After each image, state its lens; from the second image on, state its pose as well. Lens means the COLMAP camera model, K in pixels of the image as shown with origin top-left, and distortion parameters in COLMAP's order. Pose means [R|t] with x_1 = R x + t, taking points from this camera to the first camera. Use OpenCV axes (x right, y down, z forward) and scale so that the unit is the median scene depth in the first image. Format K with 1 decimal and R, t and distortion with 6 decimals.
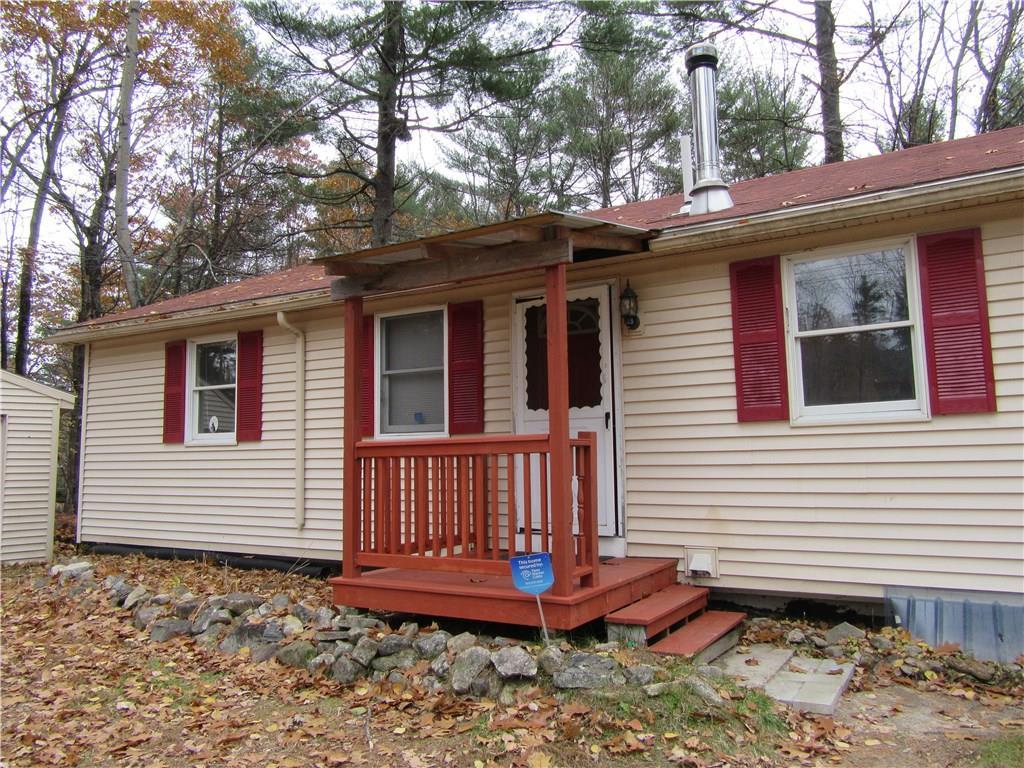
lens RADIAL K [[764.1, 0, 514.8], [0, 764.1, 384.3], [0, 0, 1]] dist [0.003983, -0.002379]
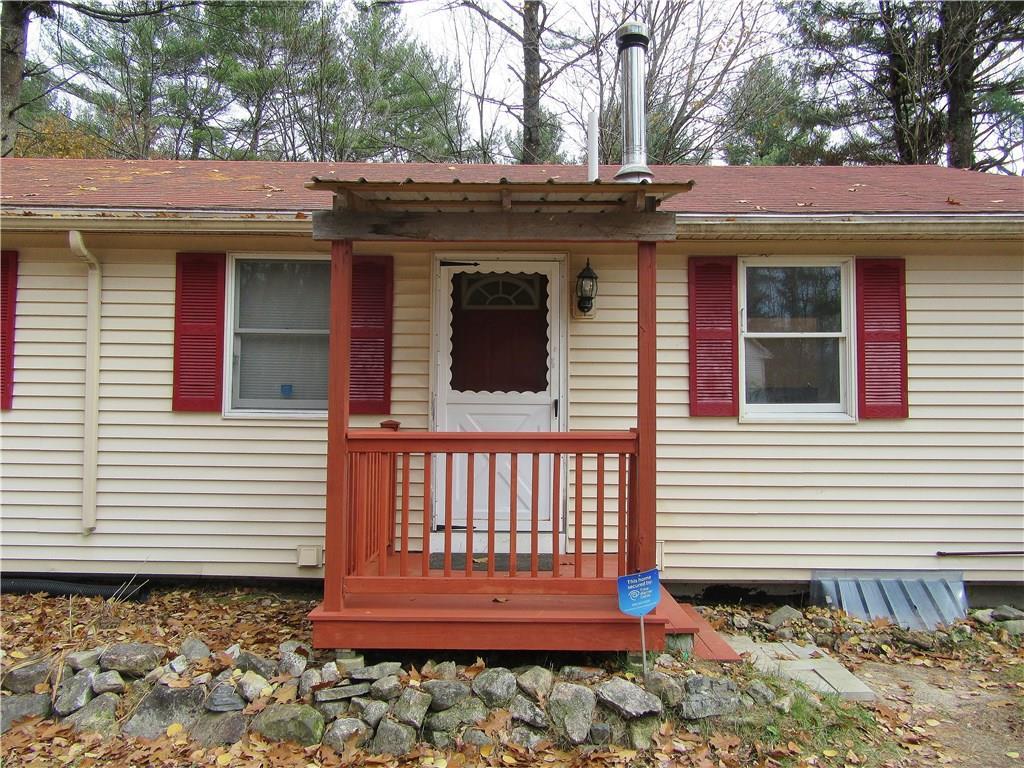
lens RADIAL K [[764.1, 0, 512.0], [0, 764.1, 383.2], [0, 0, 1]] dist [0.003983, -0.002379]
pose [[0.863061, 0.049140, 0.502704, -0.434827], [-0.073151, 0.996924, 0.028138, -0.005394], [-0.499775, -0.061058, 0.864001, 0.256975]]
